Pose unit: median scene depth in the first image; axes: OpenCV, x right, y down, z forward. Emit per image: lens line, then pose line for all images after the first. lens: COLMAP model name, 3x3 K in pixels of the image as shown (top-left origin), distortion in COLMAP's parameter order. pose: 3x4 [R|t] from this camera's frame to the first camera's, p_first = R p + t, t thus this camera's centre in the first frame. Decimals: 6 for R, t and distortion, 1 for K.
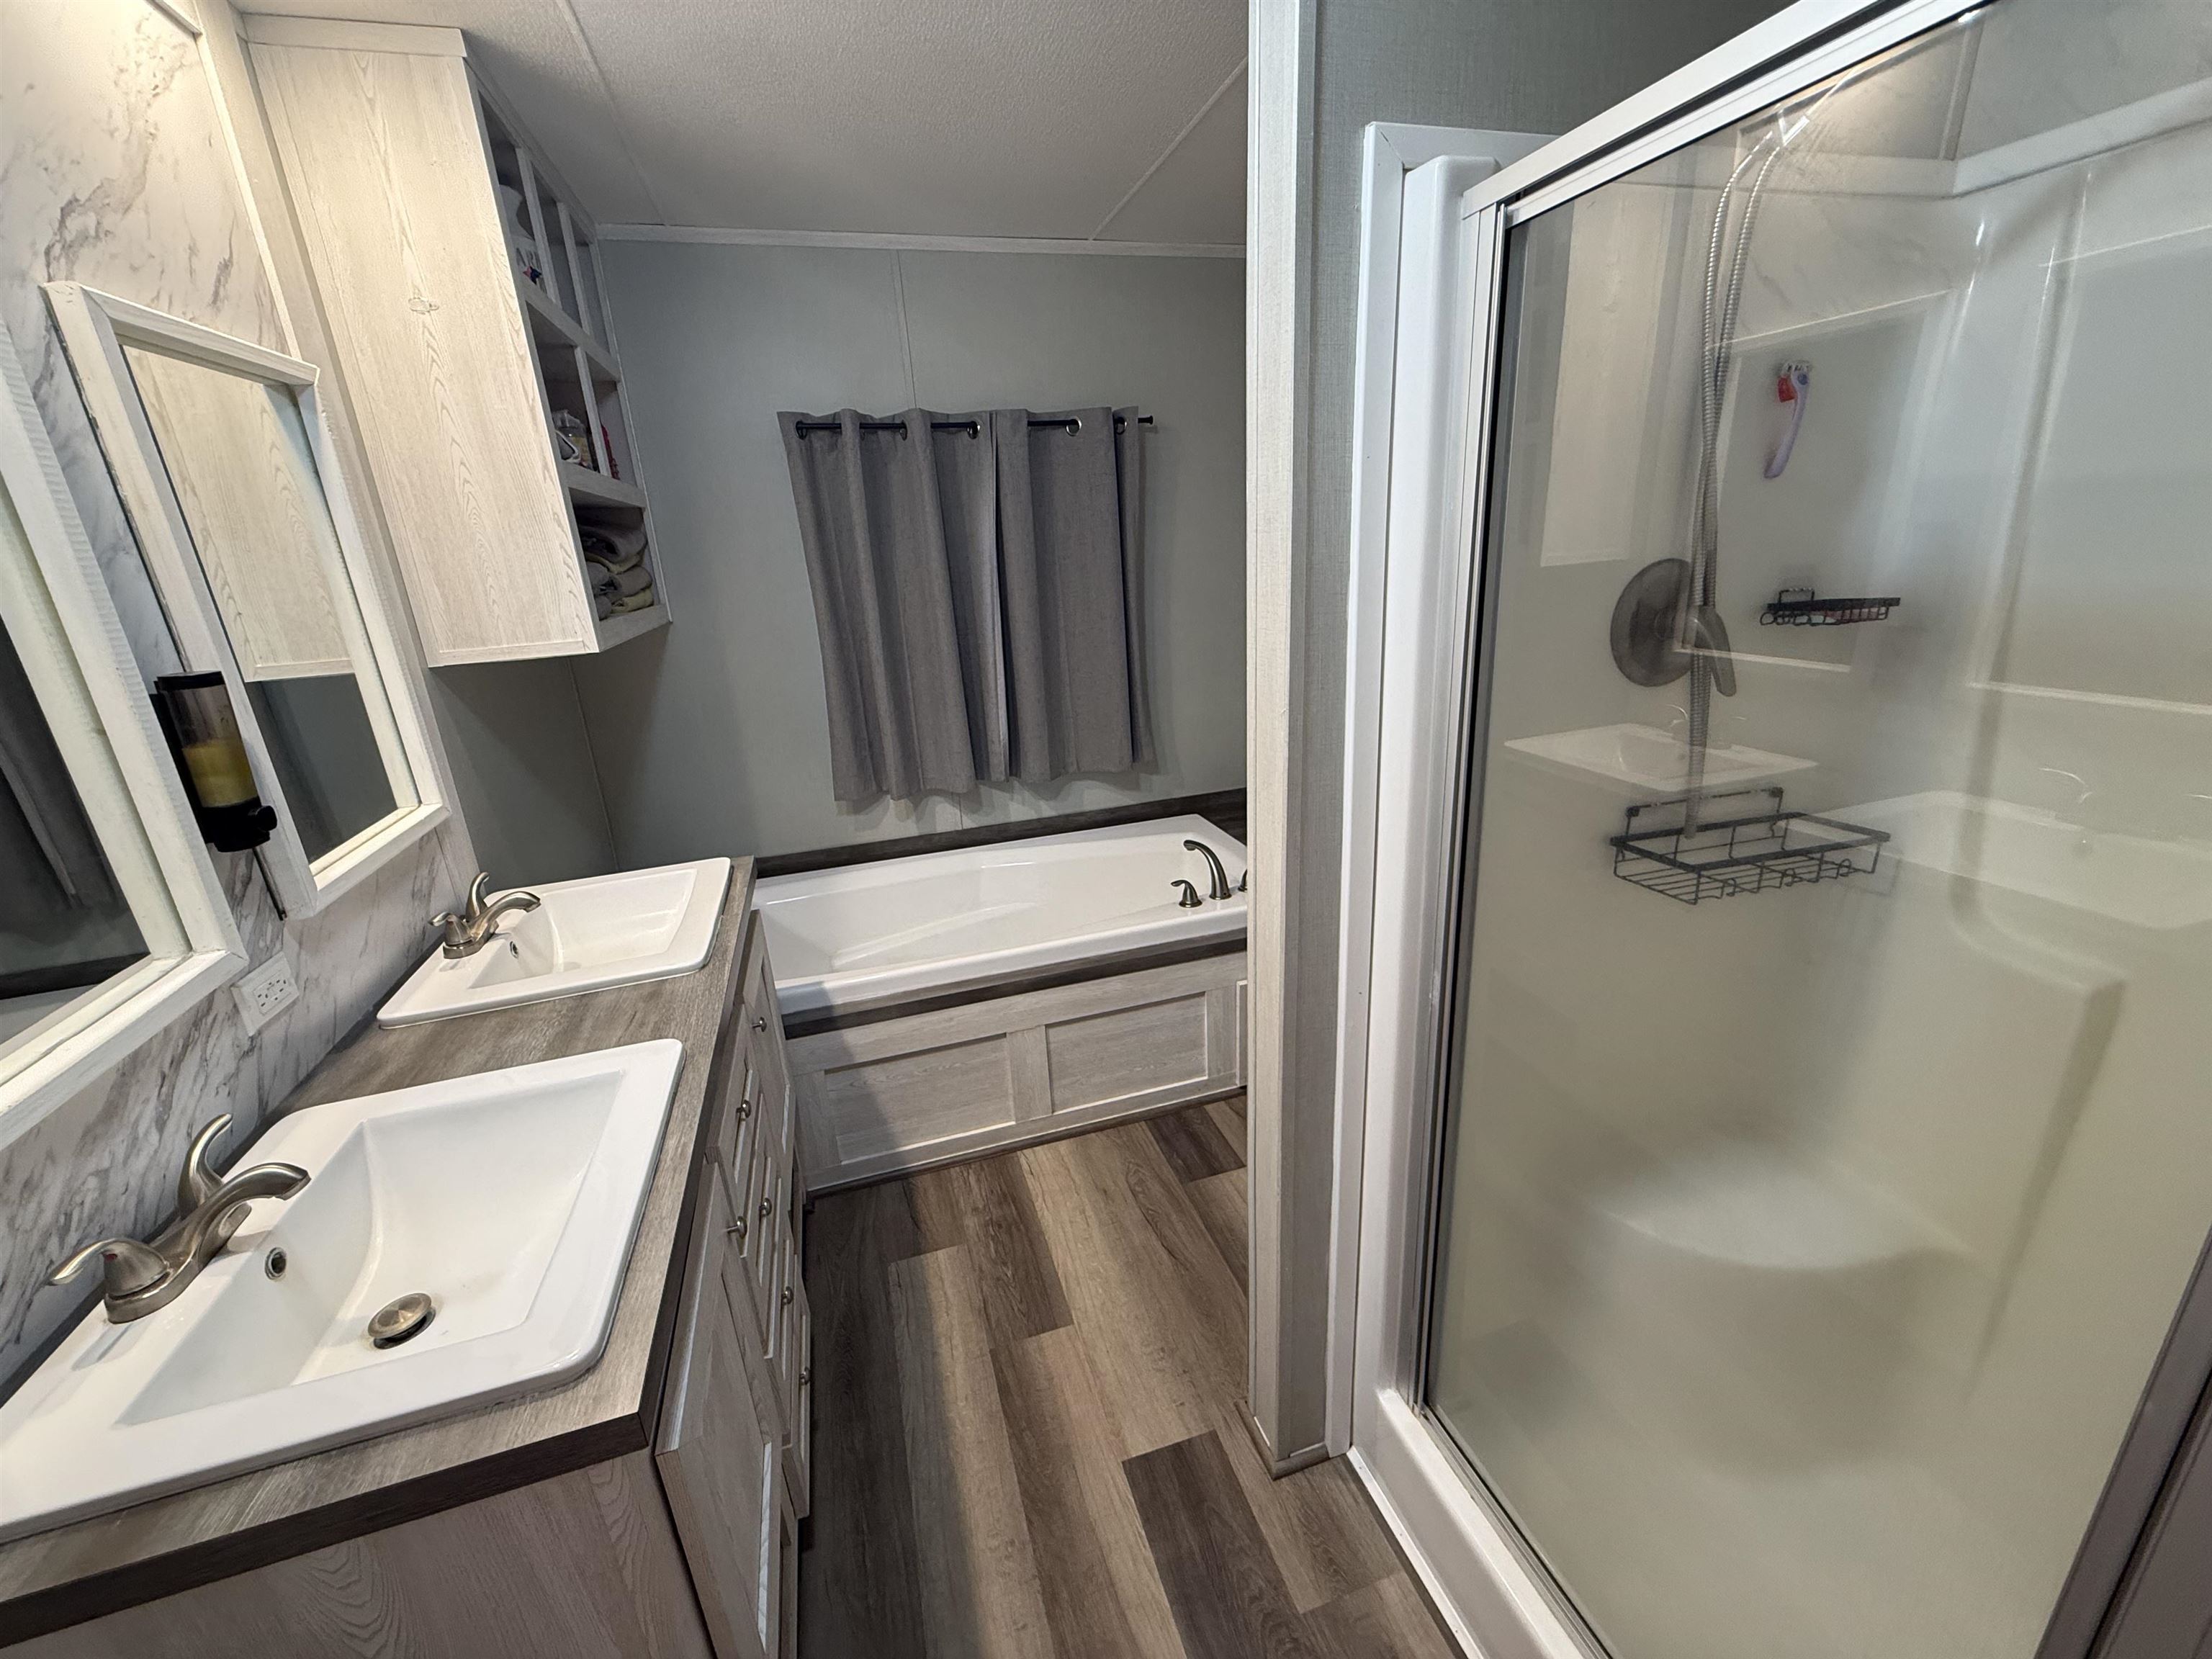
lens RADIAL K [[881.1, 0, 1094.6], [0, 881.1, 826.2], [0, 0, 1]] dist [0.000420, 0.000091]
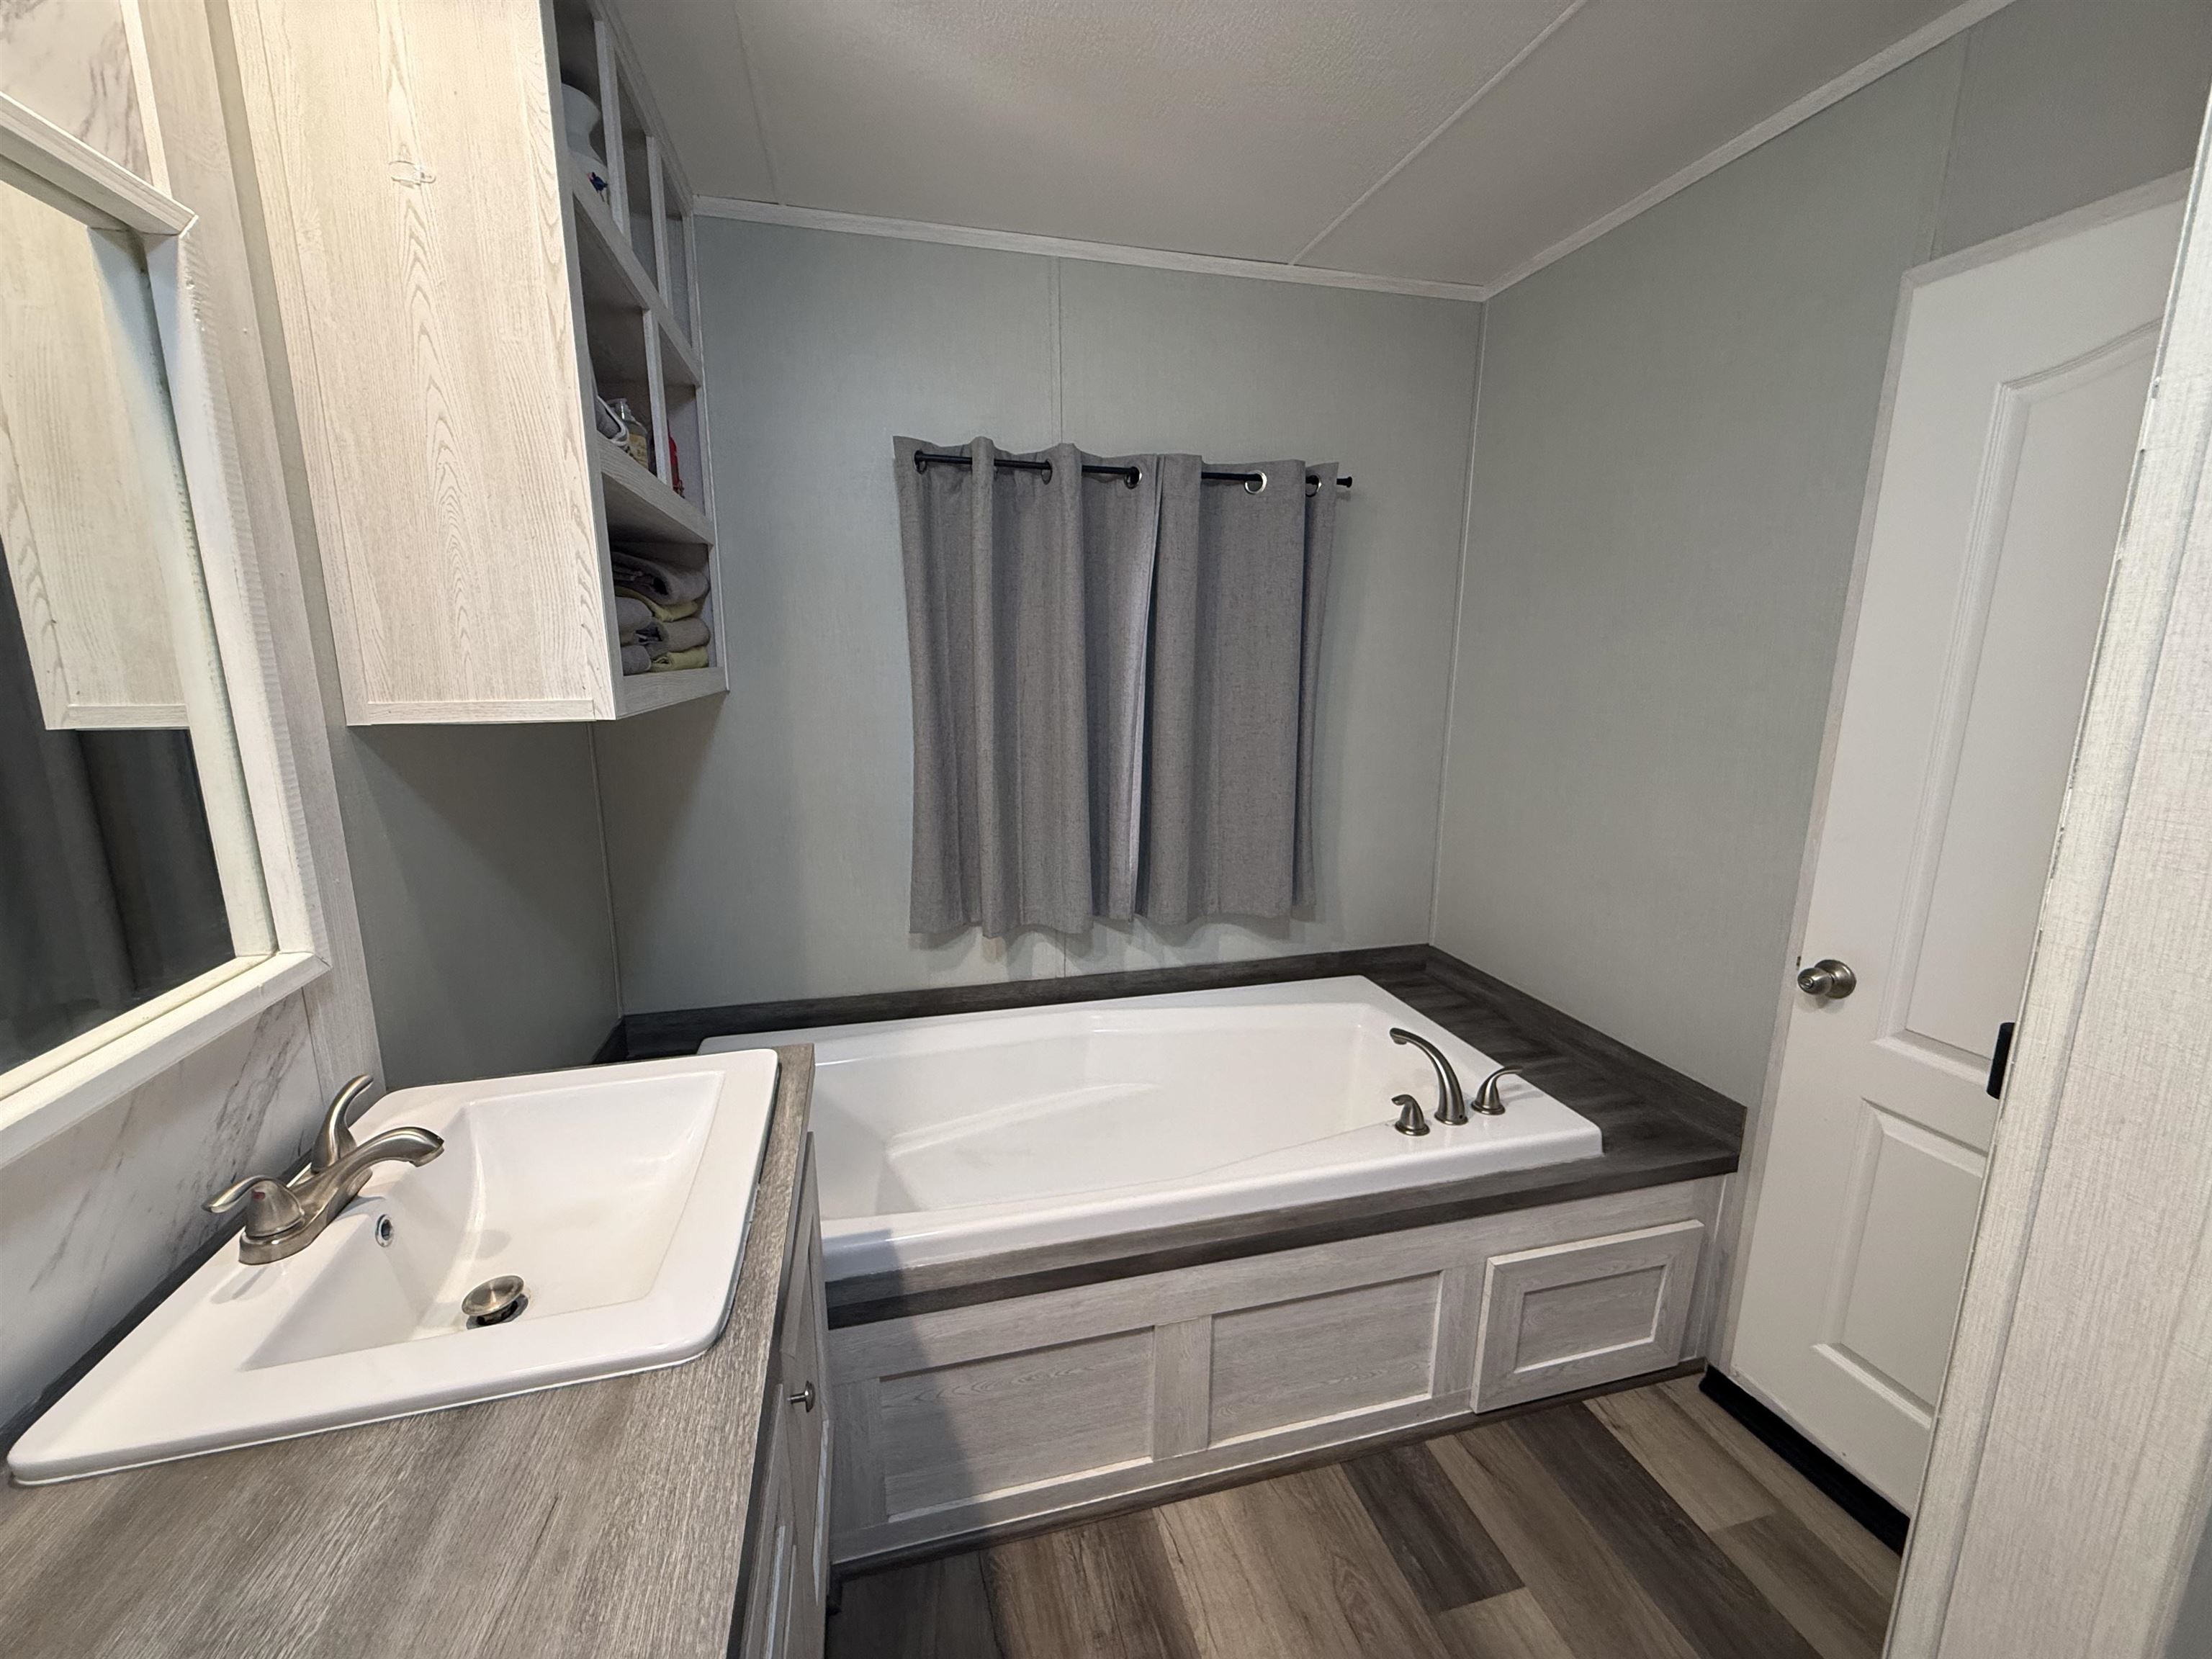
lens RADIAL K [[881.1, 0, 1094.6], [0, 881.1, 826.2], [0, 0, 1]] dist [0.000420, 0.000091]
pose [[0.997206, 0.065833, -0.035299, -0.137801], [-0.069534, 0.990742, -0.116602, -0.051711], [0.027296, 0.118731, 0.992551, 0.282652]]
